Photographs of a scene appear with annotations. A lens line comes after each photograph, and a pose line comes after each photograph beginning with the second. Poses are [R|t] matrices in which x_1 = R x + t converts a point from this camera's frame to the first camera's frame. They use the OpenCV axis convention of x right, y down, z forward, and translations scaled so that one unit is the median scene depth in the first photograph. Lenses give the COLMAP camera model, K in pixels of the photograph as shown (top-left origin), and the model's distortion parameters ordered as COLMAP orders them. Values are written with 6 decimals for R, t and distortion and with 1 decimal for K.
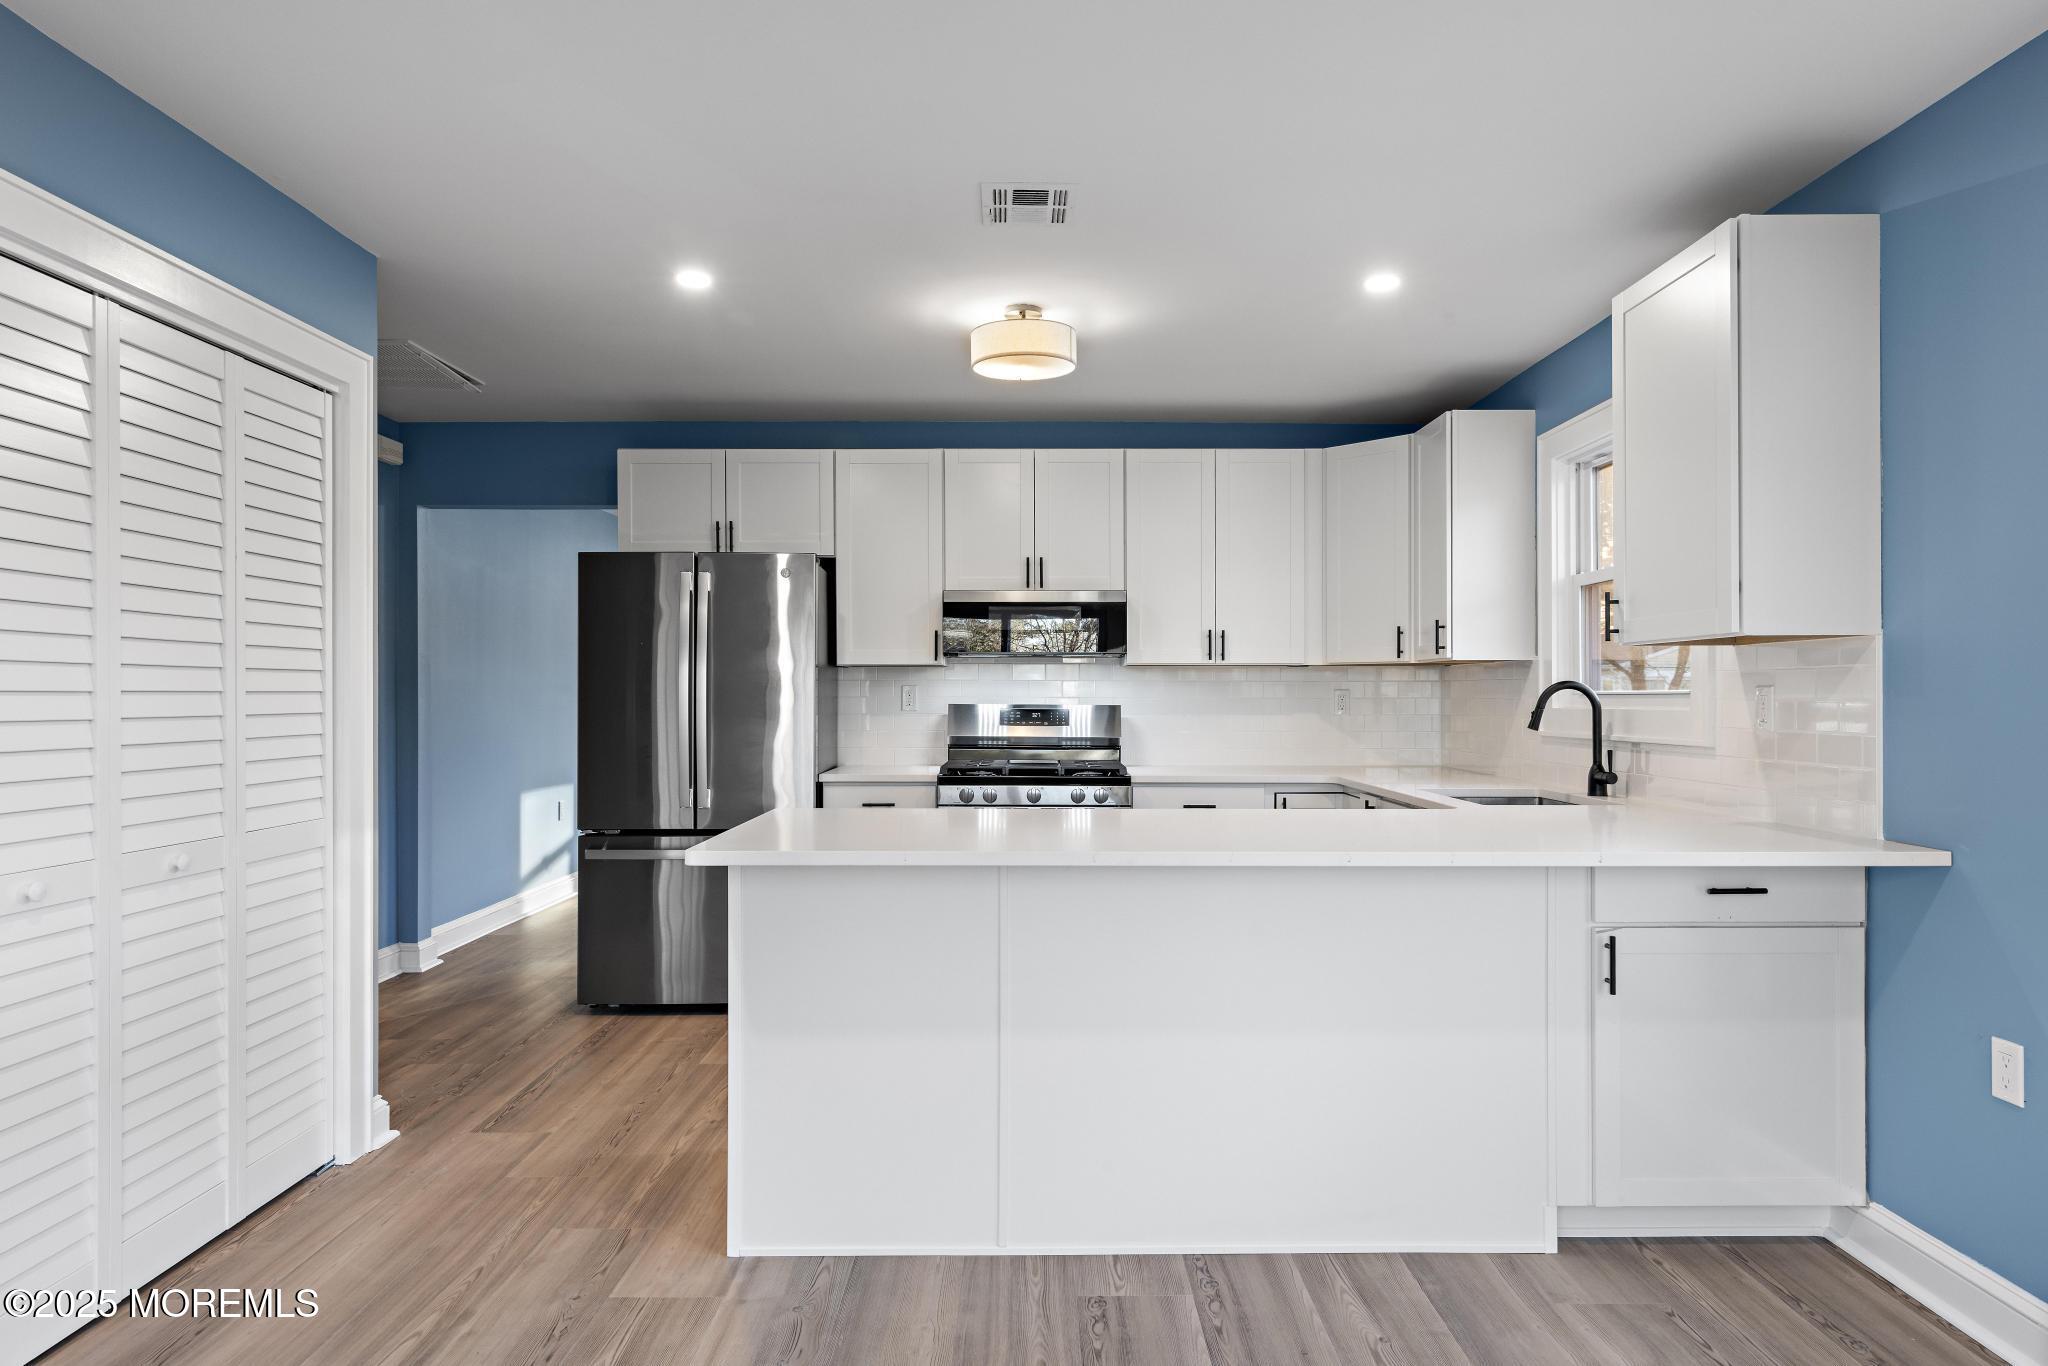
lens RADIAL K [[1173.3, 0, 1014.9], [0, 1173.3, 693.0], [0, 0, 1]] dist [0.005241, 0.001804]
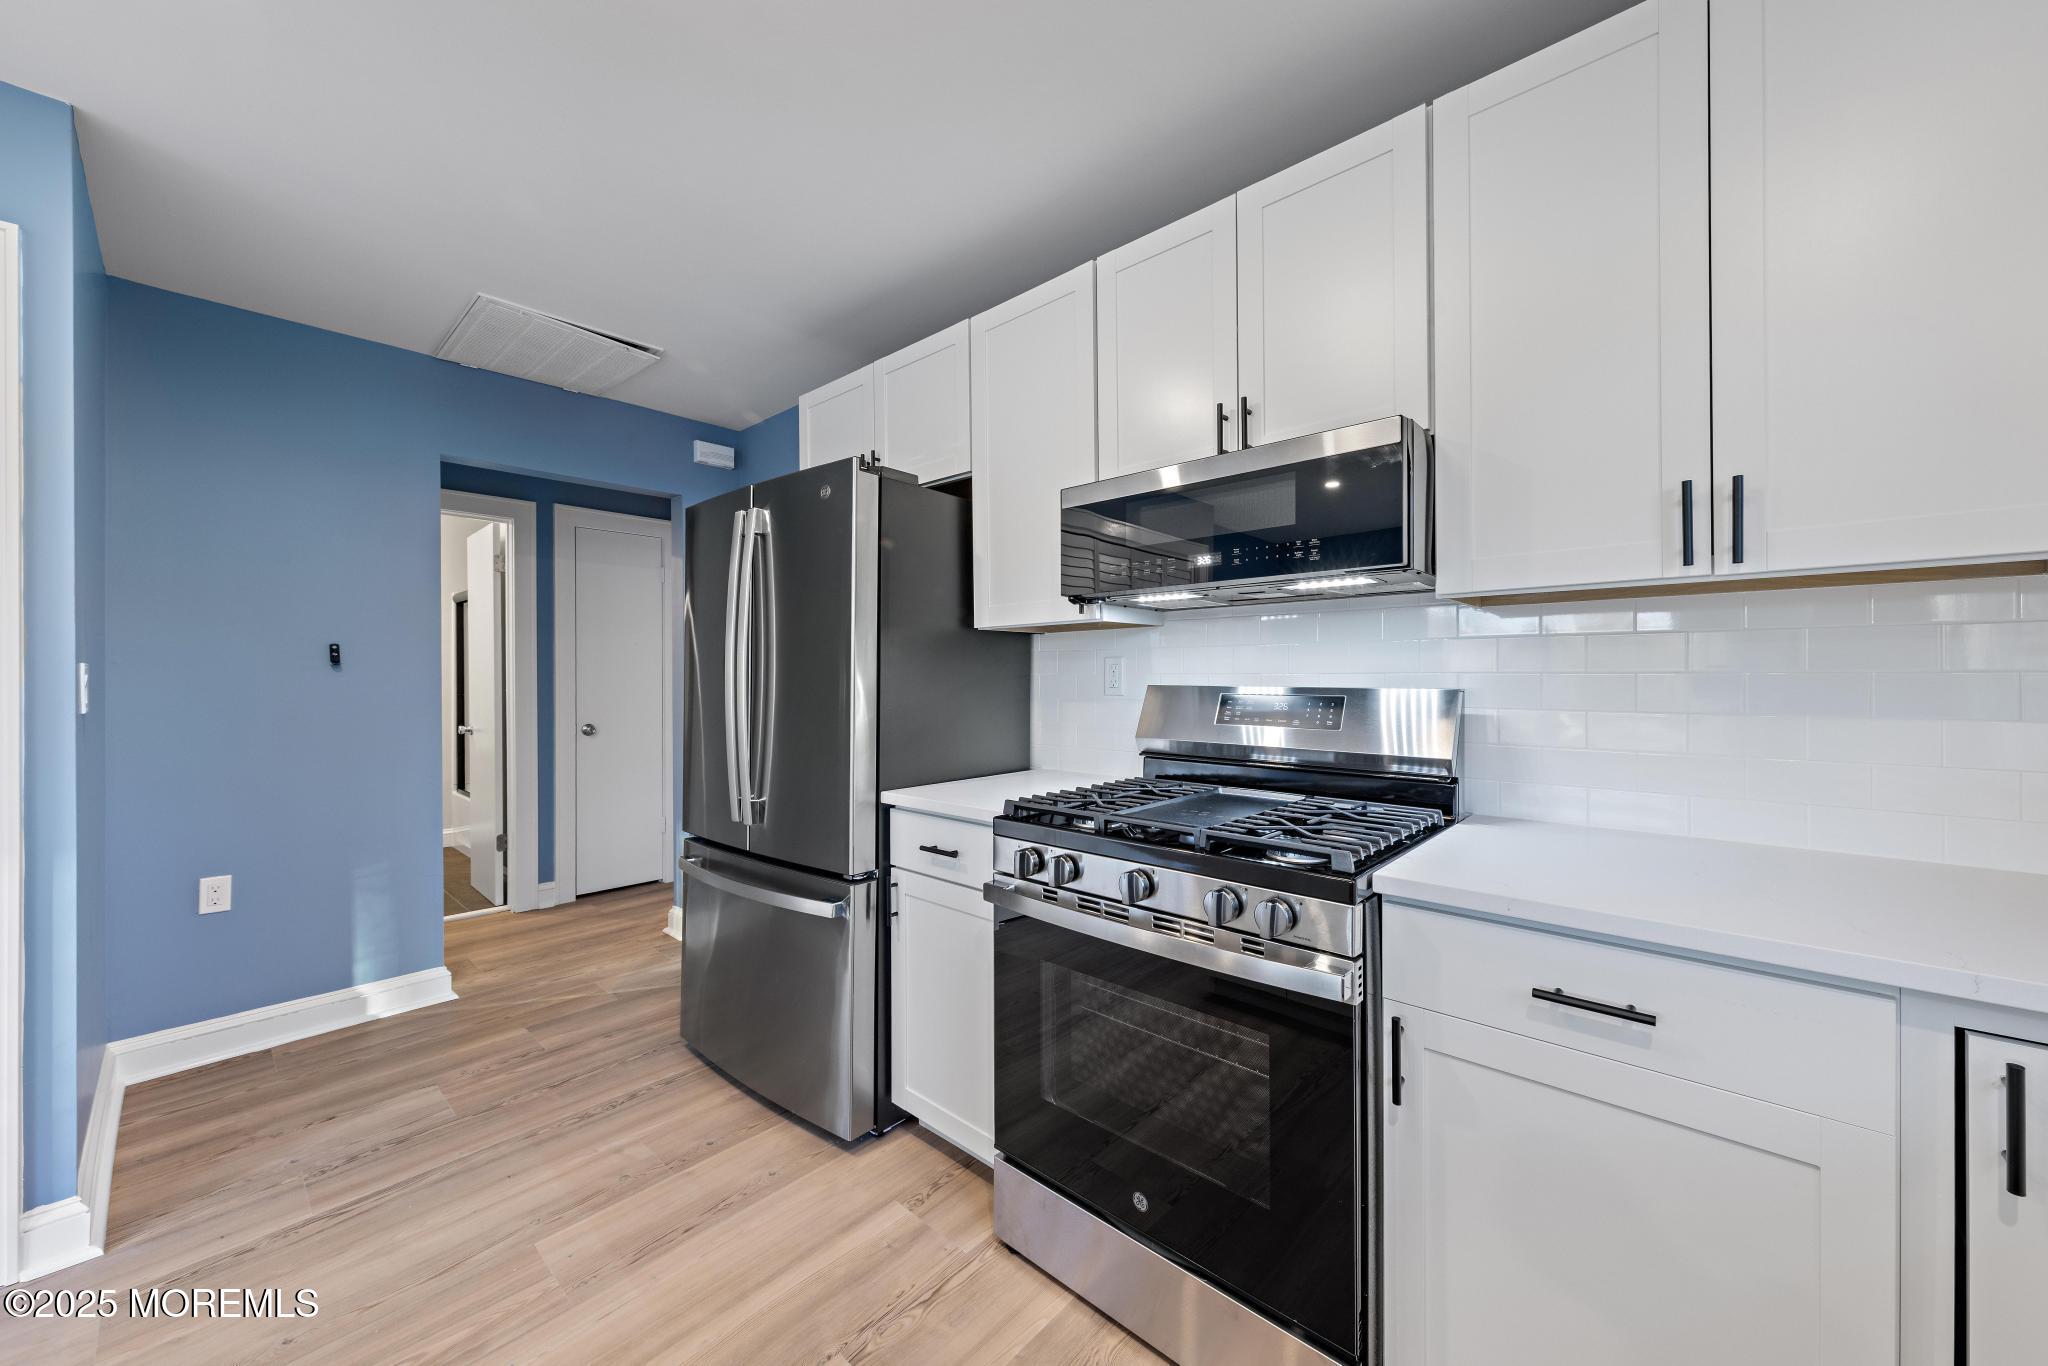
lens RADIAL K [[760.4, 0, 1024.0], [0, 760.4, 683.0], [0, 0, 1]] dist [0.001115, 0.000090]
pose [[0.750412, 0.000241, -0.660970, 0.177644], [0.005218, 0.999967, 0.006288, 0.005217], [0.660950, -0.008167, 0.750386, 0.734943]]
